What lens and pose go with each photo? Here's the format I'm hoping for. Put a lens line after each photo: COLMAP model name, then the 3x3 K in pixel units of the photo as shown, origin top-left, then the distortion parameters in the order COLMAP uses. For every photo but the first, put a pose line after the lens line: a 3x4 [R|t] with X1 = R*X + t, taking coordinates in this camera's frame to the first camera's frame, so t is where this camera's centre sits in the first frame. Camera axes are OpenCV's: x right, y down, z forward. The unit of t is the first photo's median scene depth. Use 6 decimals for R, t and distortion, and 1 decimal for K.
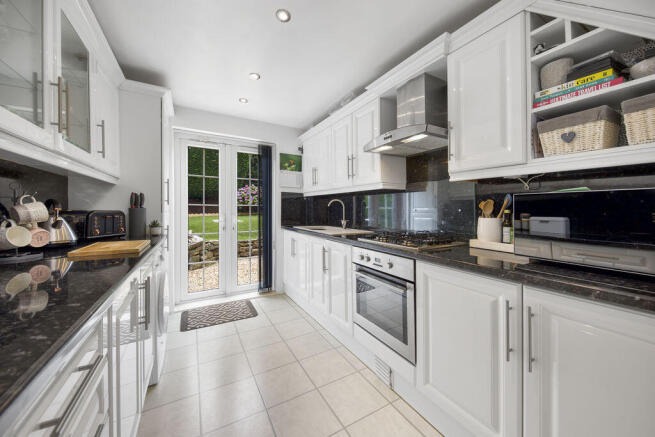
lens RADIAL K [[239.6, 0, 330.5], [0, 239.6, 210.5], [0, 0, 1]] dist [0.000589, 0.000004]
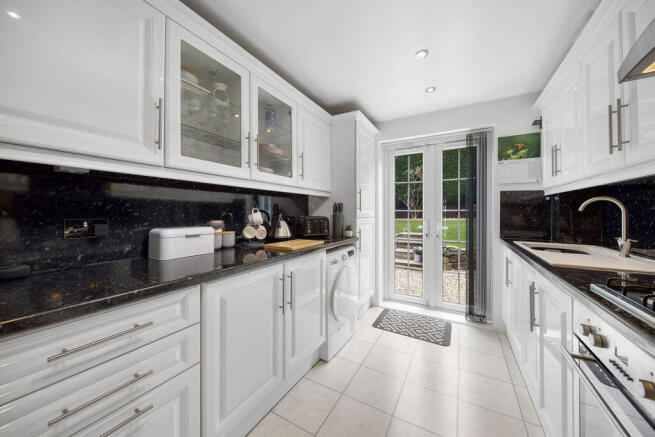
lens RADIAL K [[232.1, 0, 329.6], [0, 232.1, 214.4], [0, 0, 1]] dist [0.000487, -0.000060]
pose [[0.507333, 0.002152, -0.861747, 0.150751], [-0.001588, 0.999998, 0.001562, -0.008191], [0.861749, 0.000576, 0.507335, 0.222284]]
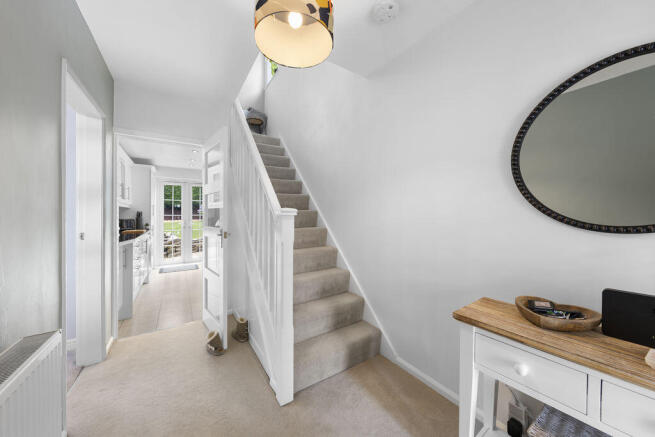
lens RADIAL K [[232.1, 0, 329.6], [0, 232.1, 214.4], [0, 0, 1]] dist [0.000487, -0.000060]
pose [[0.998679, -0.010201, 0.050356, 0.624630], [0.010706, 0.999895, -0.009763, -0.000721], [-0.050251, 0.010289, 0.998684, -0.906809]]
